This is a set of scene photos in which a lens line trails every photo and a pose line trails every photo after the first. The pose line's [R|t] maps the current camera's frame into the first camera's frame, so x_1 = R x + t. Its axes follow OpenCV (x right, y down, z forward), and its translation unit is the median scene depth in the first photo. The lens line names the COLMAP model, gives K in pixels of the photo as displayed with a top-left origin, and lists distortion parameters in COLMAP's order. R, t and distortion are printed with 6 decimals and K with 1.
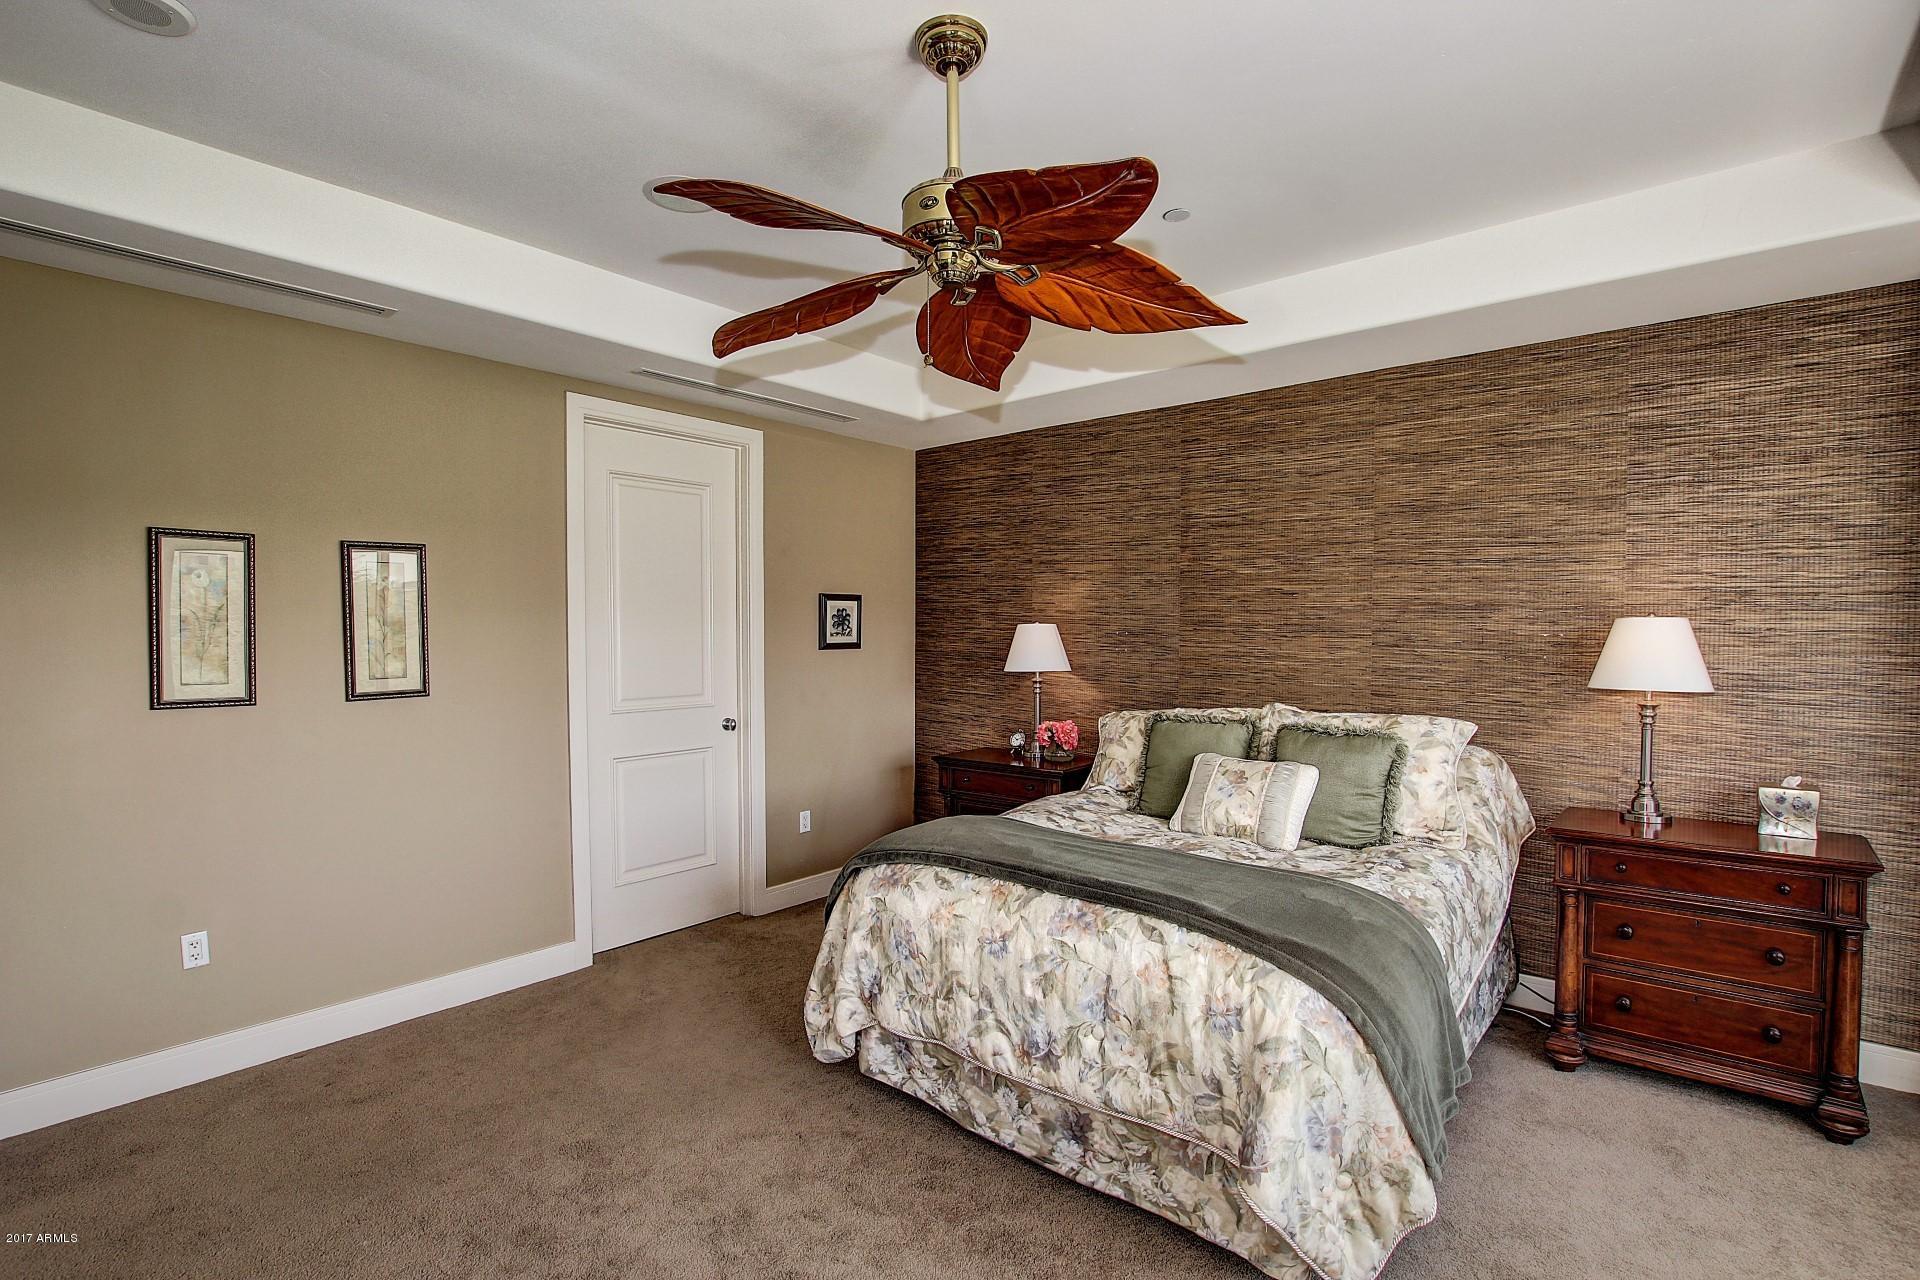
lens RADIAL K [[900.3, 0, 958.4], [0, 900.3, 653.7], [0, 0, 1]] dist [-0.030758, 0.001220]
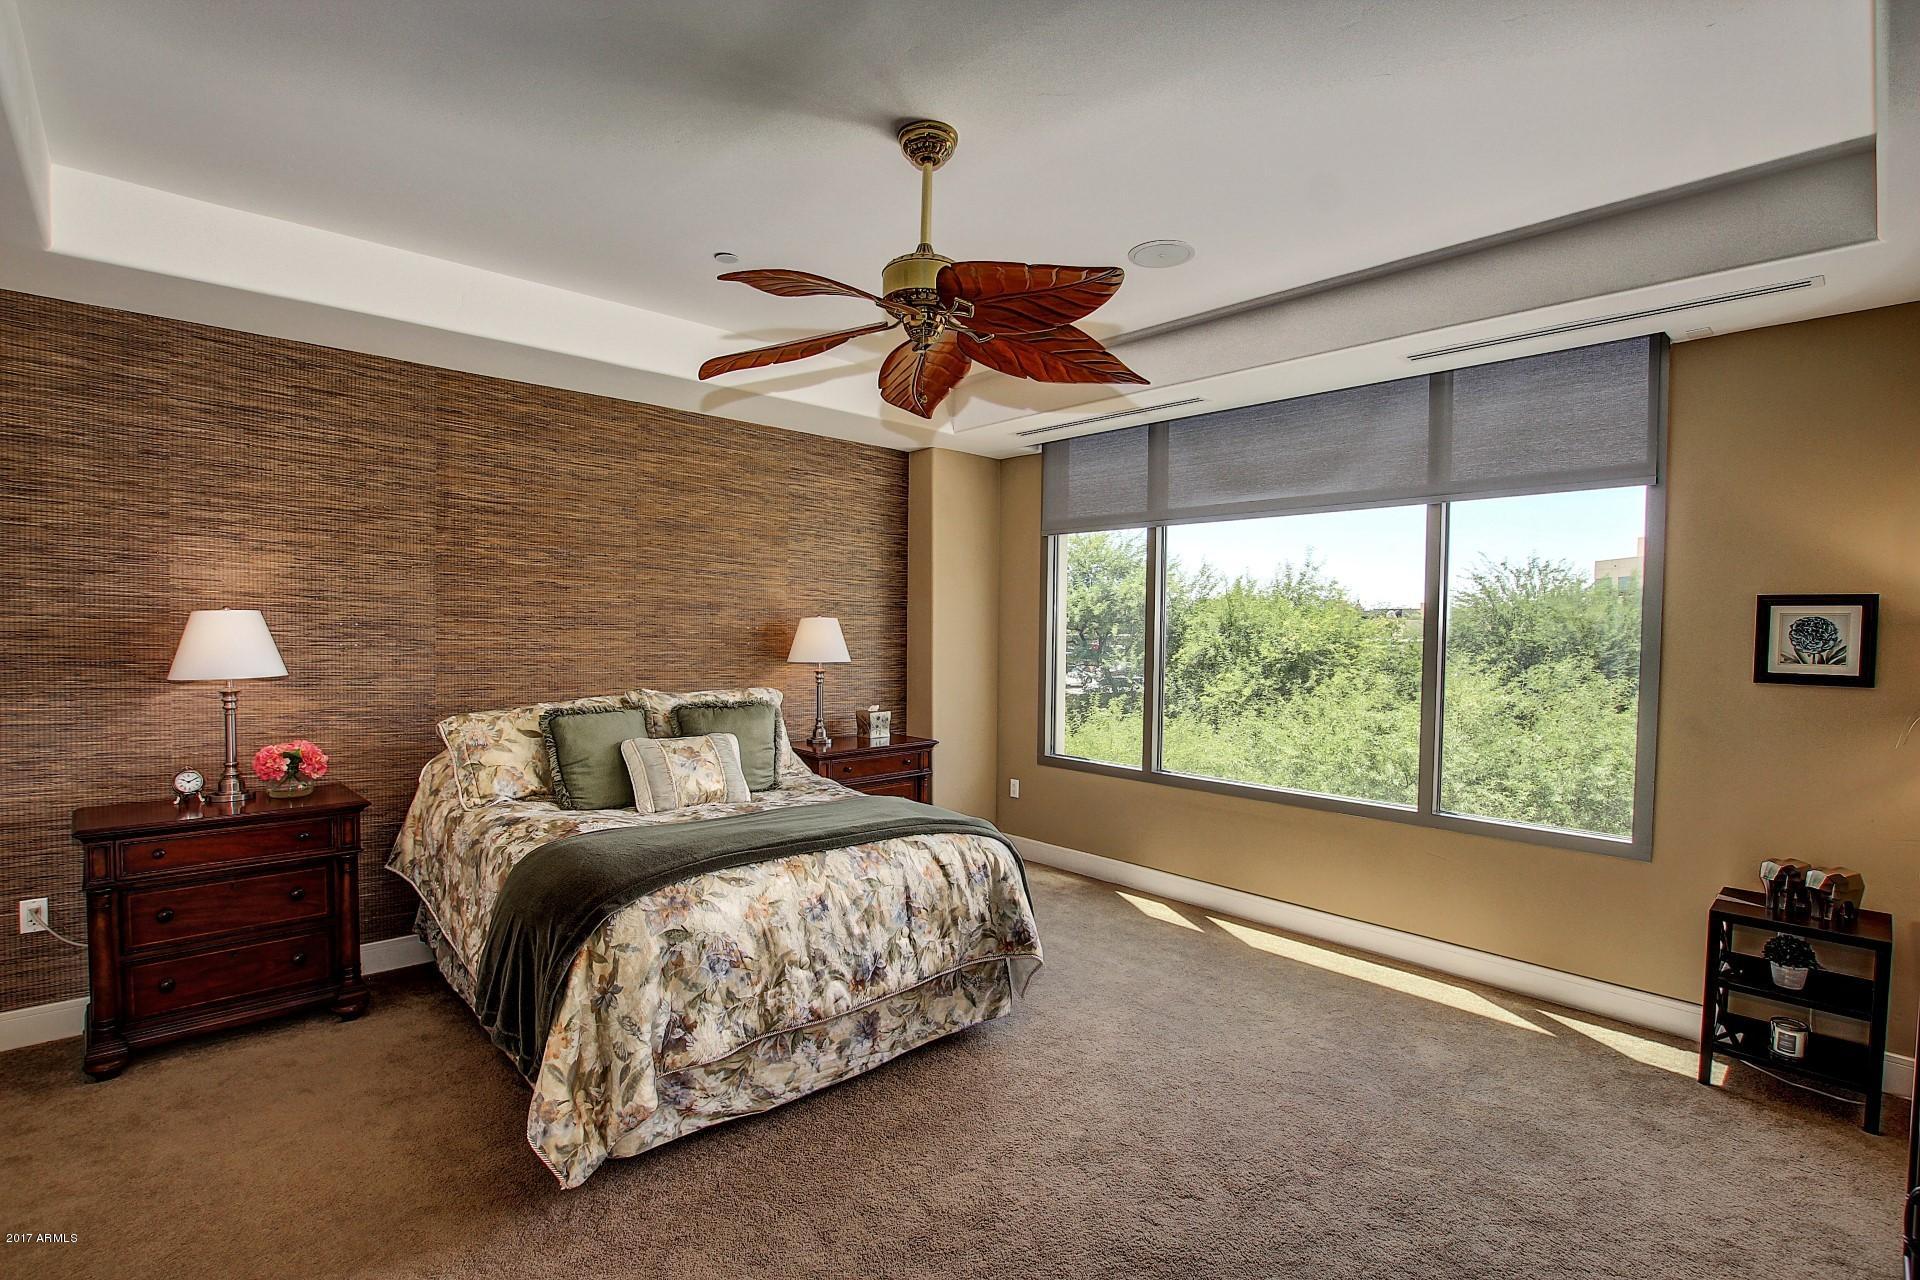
lens RADIAL K [[900.3, 0, 958.4], [0, 900.3, 653.7], [0, 0, 1]] dist [-0.030758, 0.001220]
pose [[0.105374, -0.026880, 0.994069, -0.855315], [0.015237, 0.999561, 0.025413, -0.012741], [-0.994316, 0.012469, 0.105737, 0.587125]]
